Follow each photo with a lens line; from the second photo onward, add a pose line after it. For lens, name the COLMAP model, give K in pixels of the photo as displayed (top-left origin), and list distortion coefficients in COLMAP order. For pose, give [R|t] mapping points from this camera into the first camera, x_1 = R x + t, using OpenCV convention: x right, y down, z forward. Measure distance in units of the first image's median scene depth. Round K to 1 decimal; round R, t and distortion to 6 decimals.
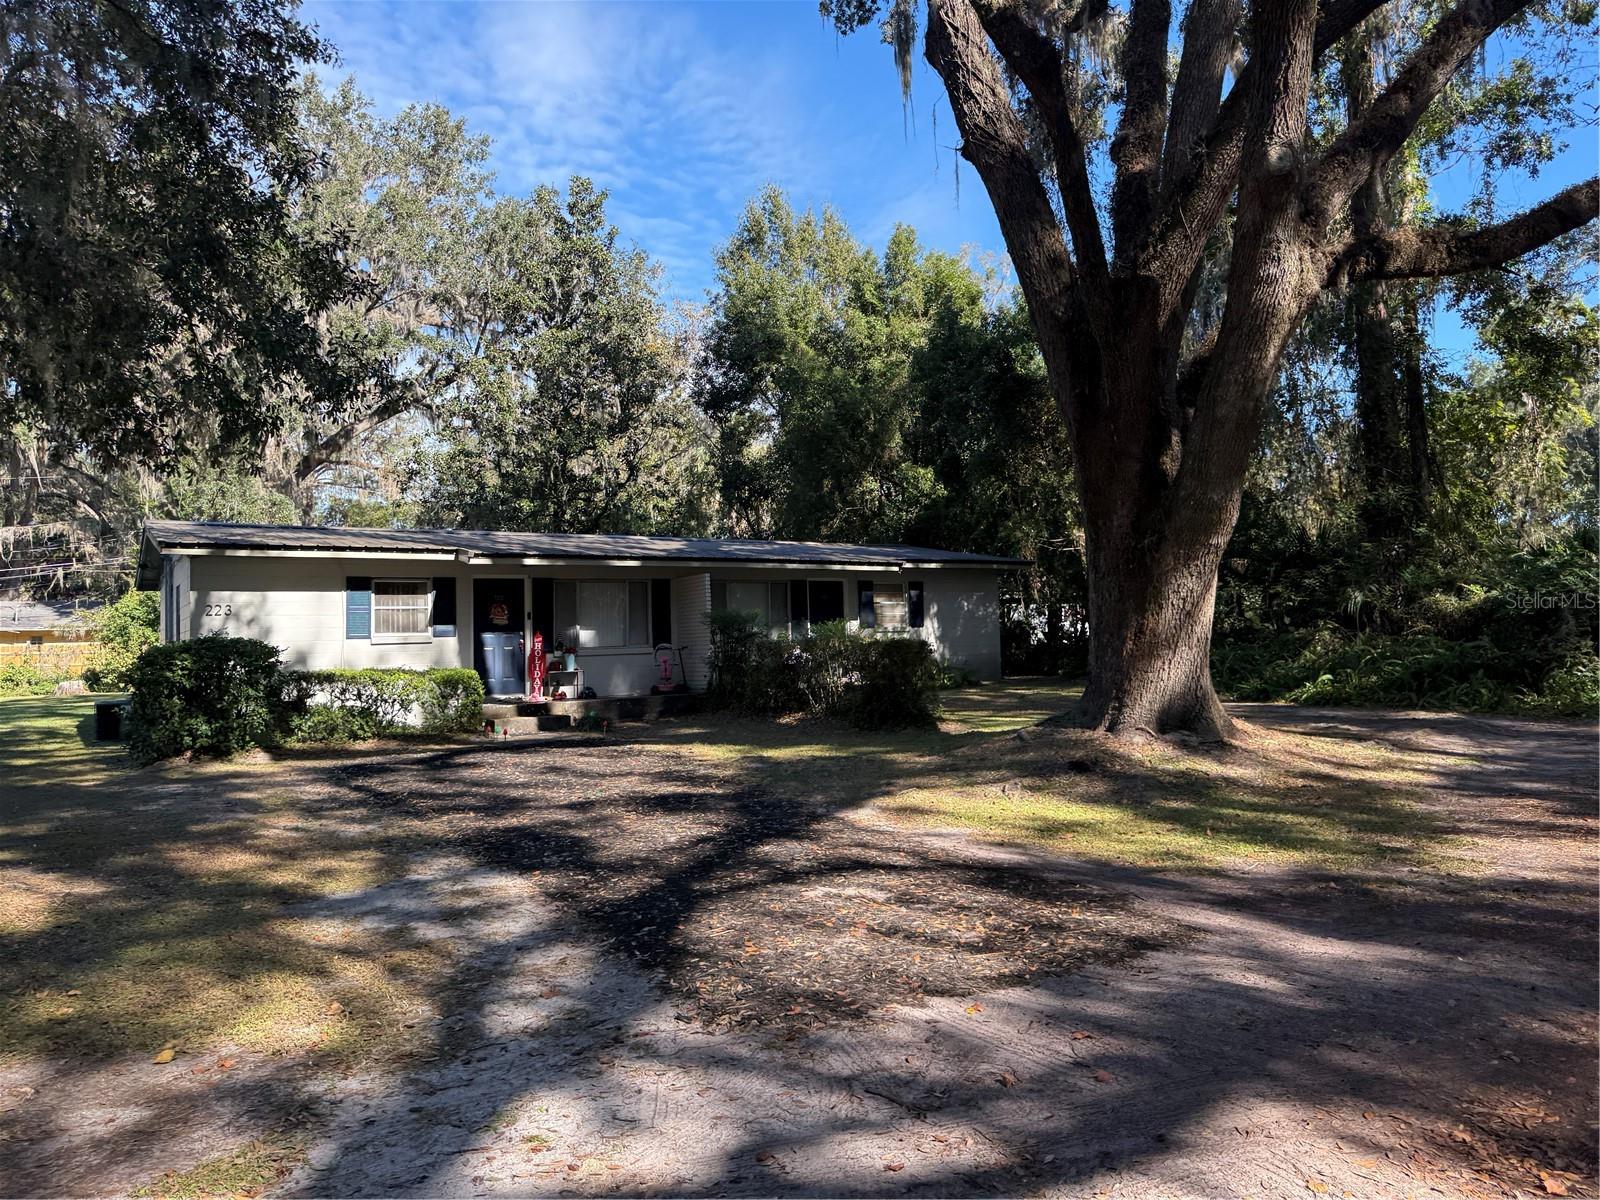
lens RADIAL K [[1008.6, 0, 800.0], [0, 1008.6, 600.0], [0, 0, 1]] dist [0.131763, -0.191583]
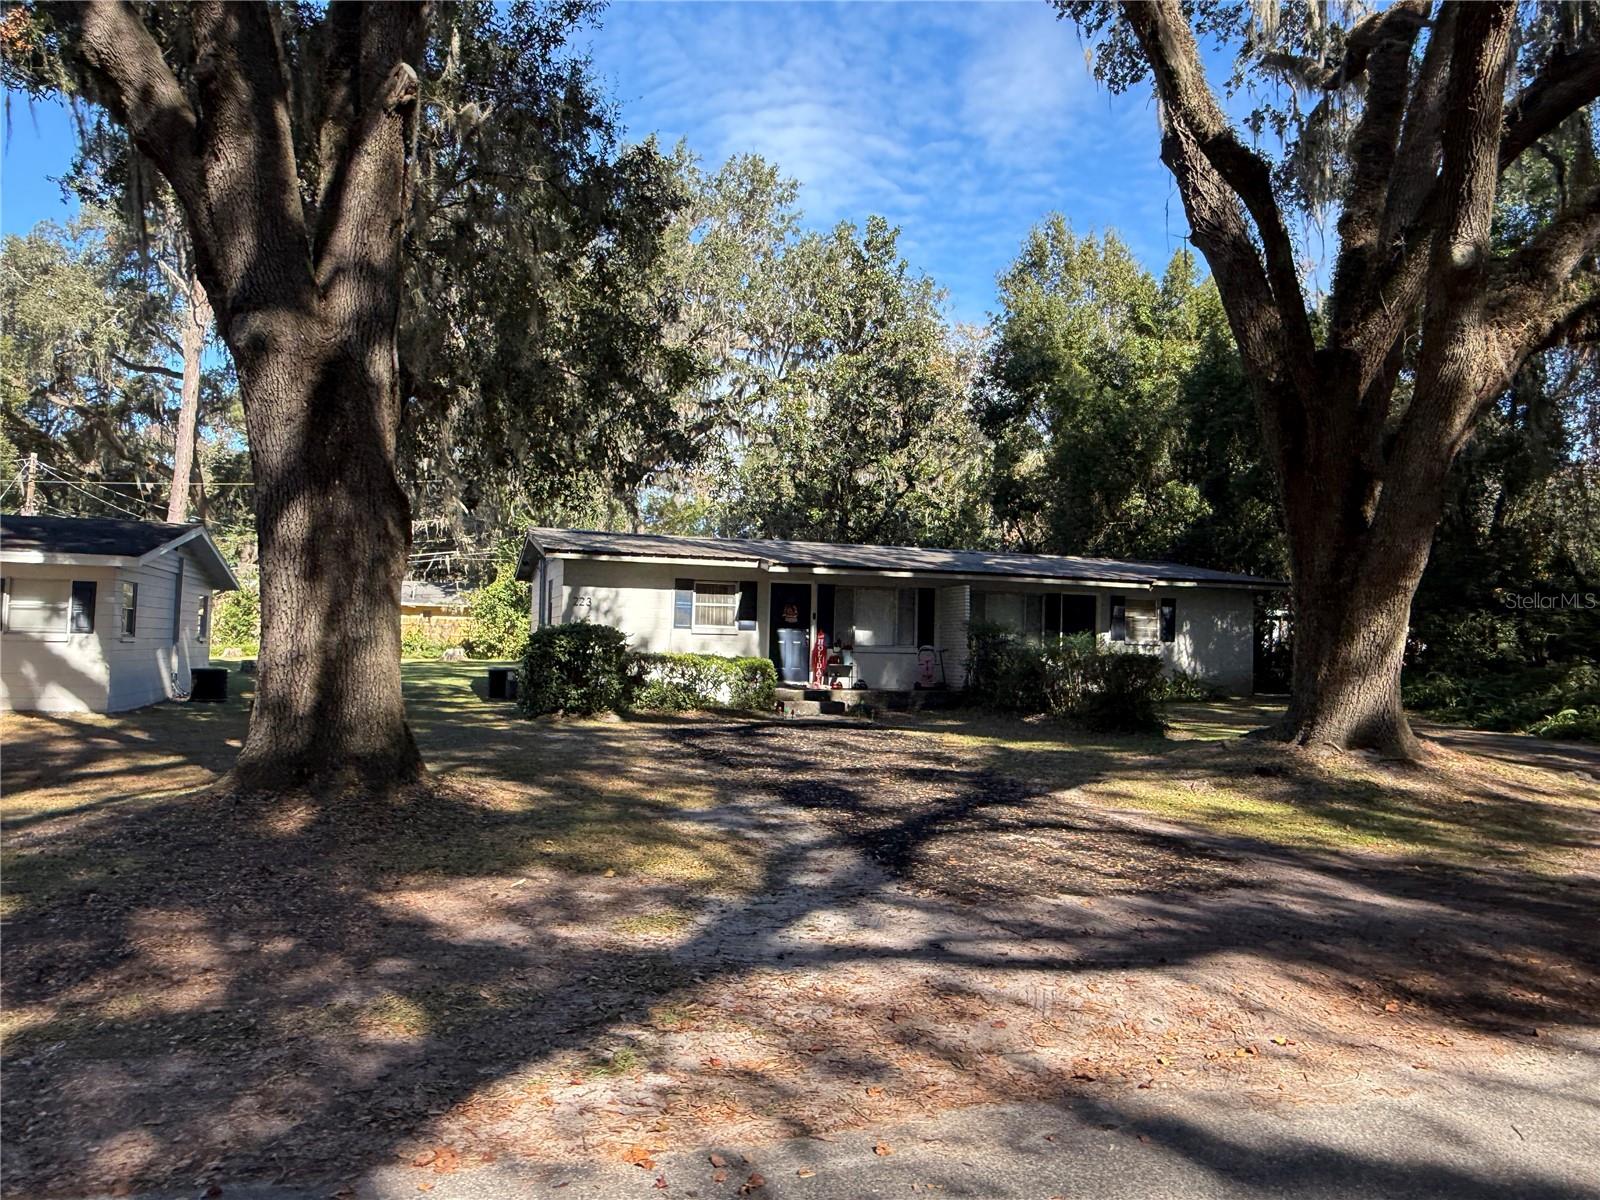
lens RADIAL K [[1115.0, 0, 748.6], [0, 1115.0, 598.0], [0, 0, 1]] dist [-0.003980, -0.003744]
pose [[0.948856, 0.036842, -0.313554, 0.064314], [-0.033977, 0.999316, 0.014600, -0.021462], [0.313877, -0.003199, 0.949458, -0.247808]]
